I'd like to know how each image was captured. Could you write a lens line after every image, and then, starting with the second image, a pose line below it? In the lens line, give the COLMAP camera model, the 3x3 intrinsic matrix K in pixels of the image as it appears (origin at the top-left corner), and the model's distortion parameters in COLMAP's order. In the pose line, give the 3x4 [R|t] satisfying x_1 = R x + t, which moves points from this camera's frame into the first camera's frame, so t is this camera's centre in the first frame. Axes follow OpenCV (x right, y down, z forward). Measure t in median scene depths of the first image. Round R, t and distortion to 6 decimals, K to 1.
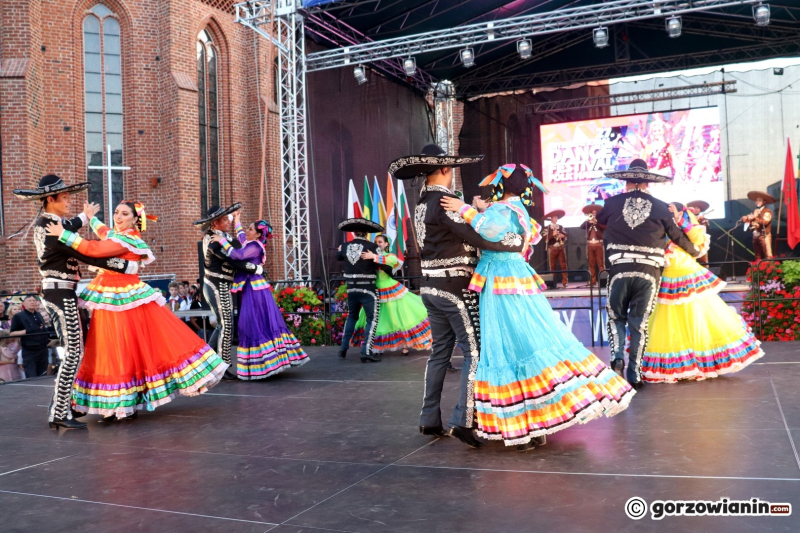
lens RADIAL K [[736.1, 0, 447.3], [0, 736.1, 277.7], [0, 0, 1]] dist [-0.169838, 0.146373]
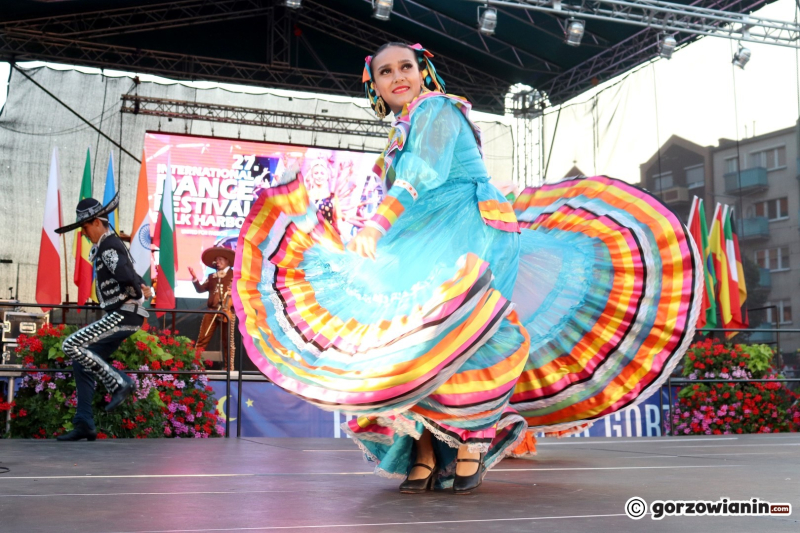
lens RADIAL K [[1071.2, 0, 402.3], [0, 1071.2, 283.1], [0, 0, 1]] dist [-0.014820, 0.031340]
pose [[0.735904, 0.121392, 0.666115, -0.350292], [-0.031832, 0.988912, -0.145051, 0.053595], [-0.676337, 0.085540, 0.731608, 0.204251]]
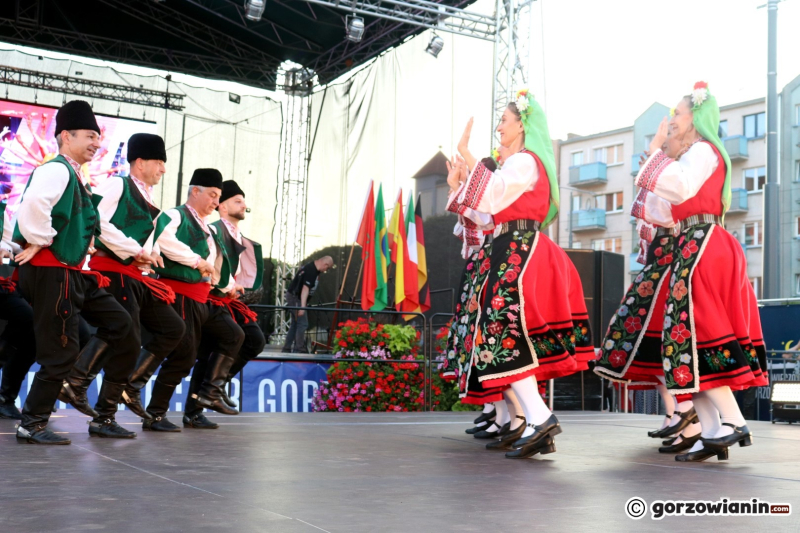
lens RADIAL K [[1031.1, 0, 466.8], [0, 1031.1, 280.4], [0, 0, 1]] dist [-0.078435, 0.276260]
pose [[0.621339, 0.138171, 0.771263, -0.221690], [-0.055844, 0.989635, -0.132303, 0.043807], [-0.781550, 0.039135, 0.622614, 0.101756]]
